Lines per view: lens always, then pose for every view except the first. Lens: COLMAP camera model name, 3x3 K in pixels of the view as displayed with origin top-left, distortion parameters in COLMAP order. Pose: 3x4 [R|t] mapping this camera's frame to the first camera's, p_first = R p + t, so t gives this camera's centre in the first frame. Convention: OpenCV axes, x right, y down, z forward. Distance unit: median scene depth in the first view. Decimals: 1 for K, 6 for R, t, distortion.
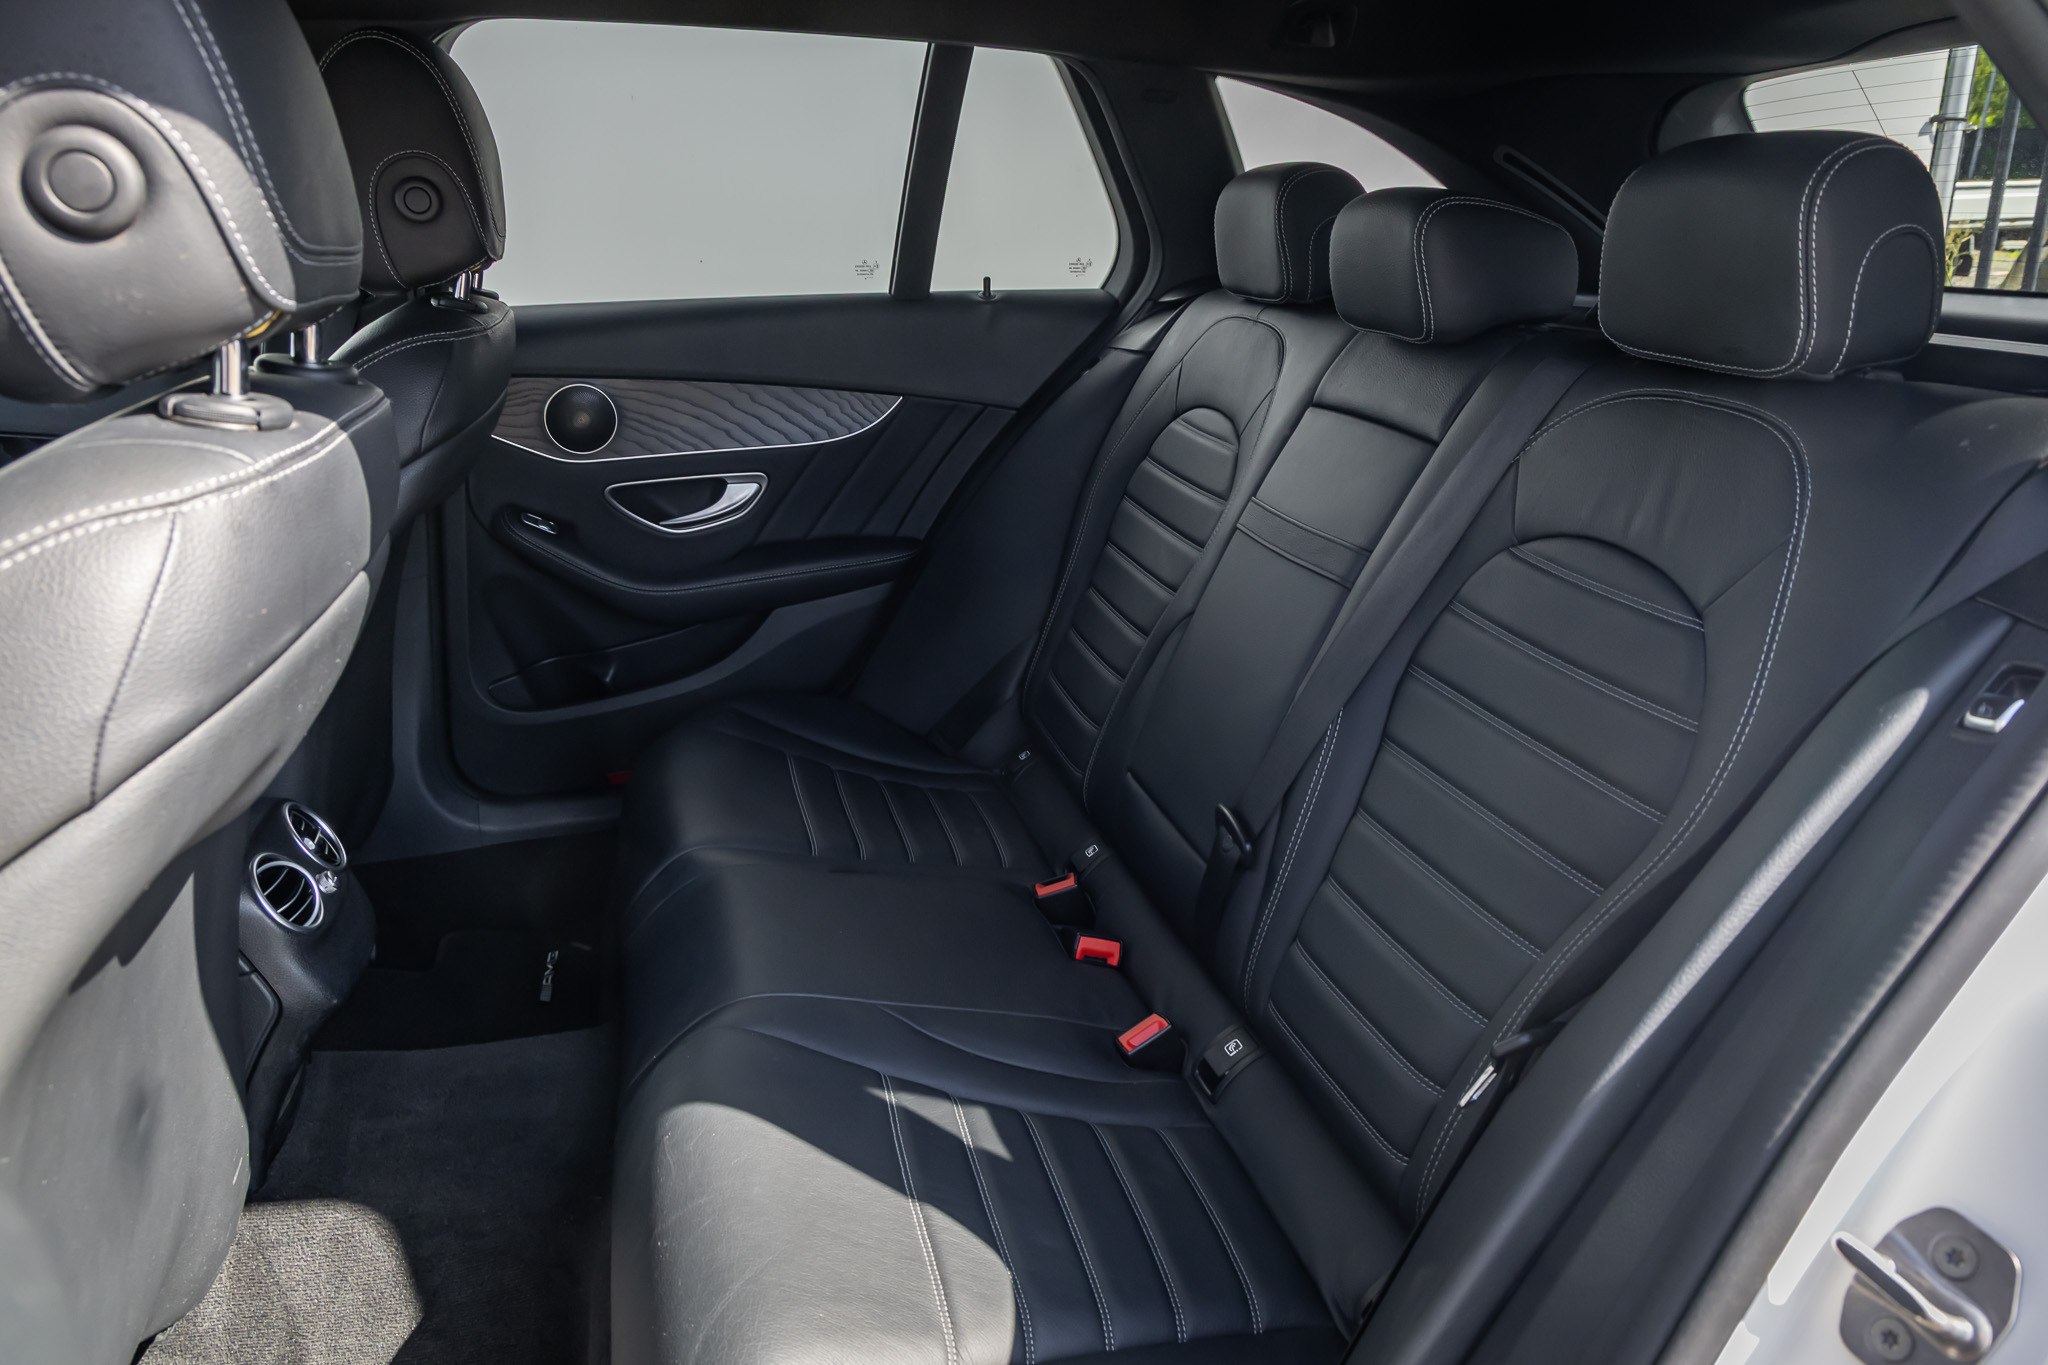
lens RADIAL K [[1376.5, 0, 1021.7], [0, 1376.5, 687.9], [0, 0, 1]] dist [-0.006921, 0.000745]
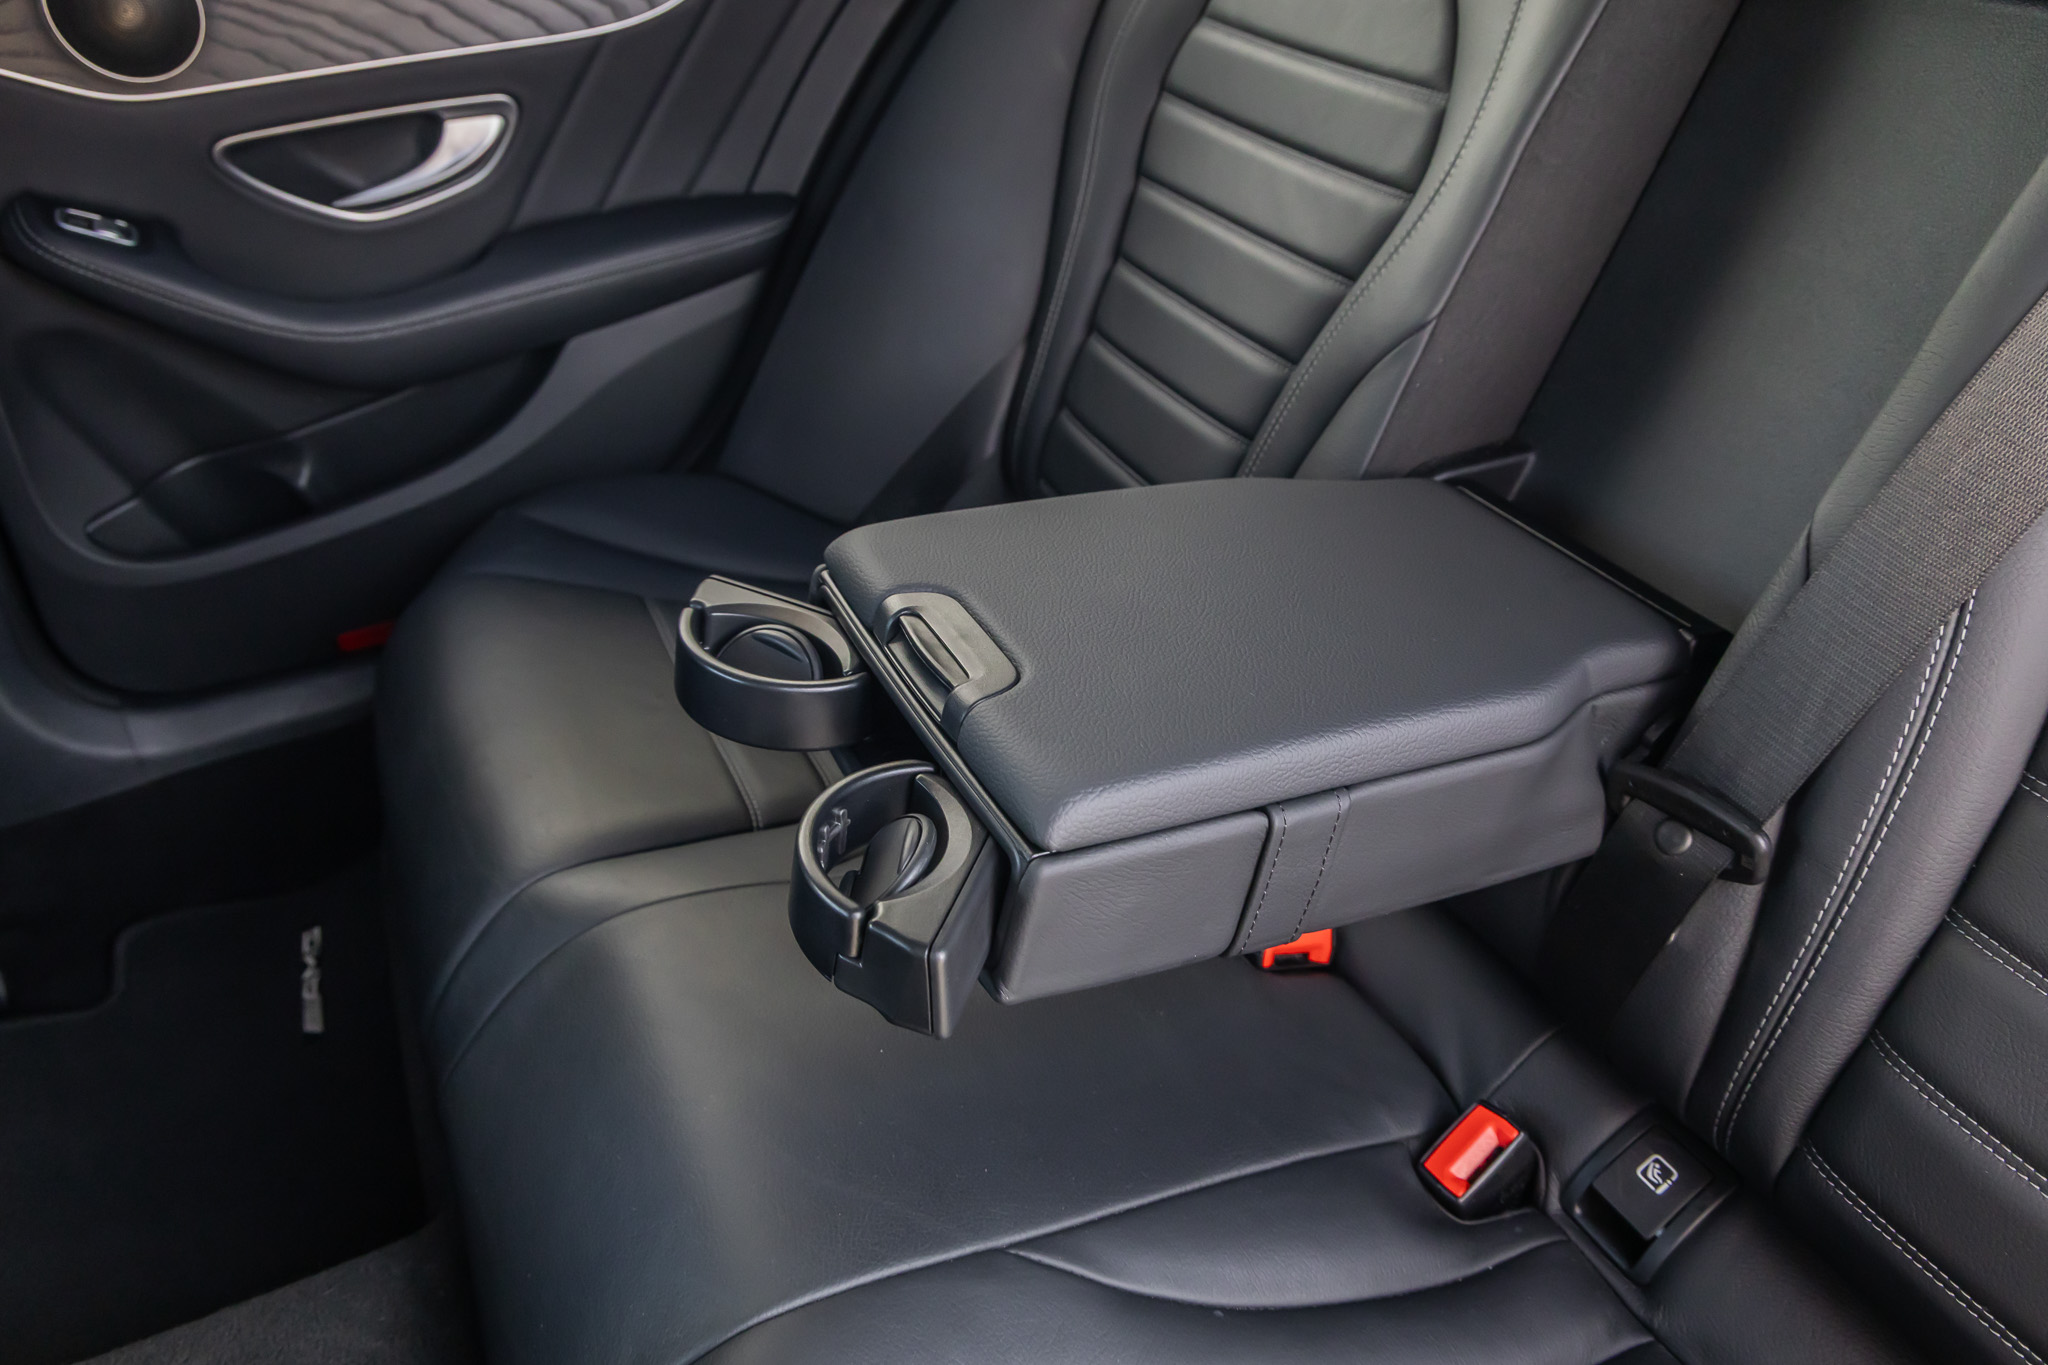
lens RADIAL K [[1376.5, 0, 1031.1], [0, 1376.5, 686.9], [0, 0, 1]] dist [-0.006921, 0.000745]
pose [[0.980724, -0.132425, 0.143679, -0.091464], [0.088749, 0.956983, 0.276238, -0.061751], [-0.174079, -0.258162, 0.950289, 0.371997]]
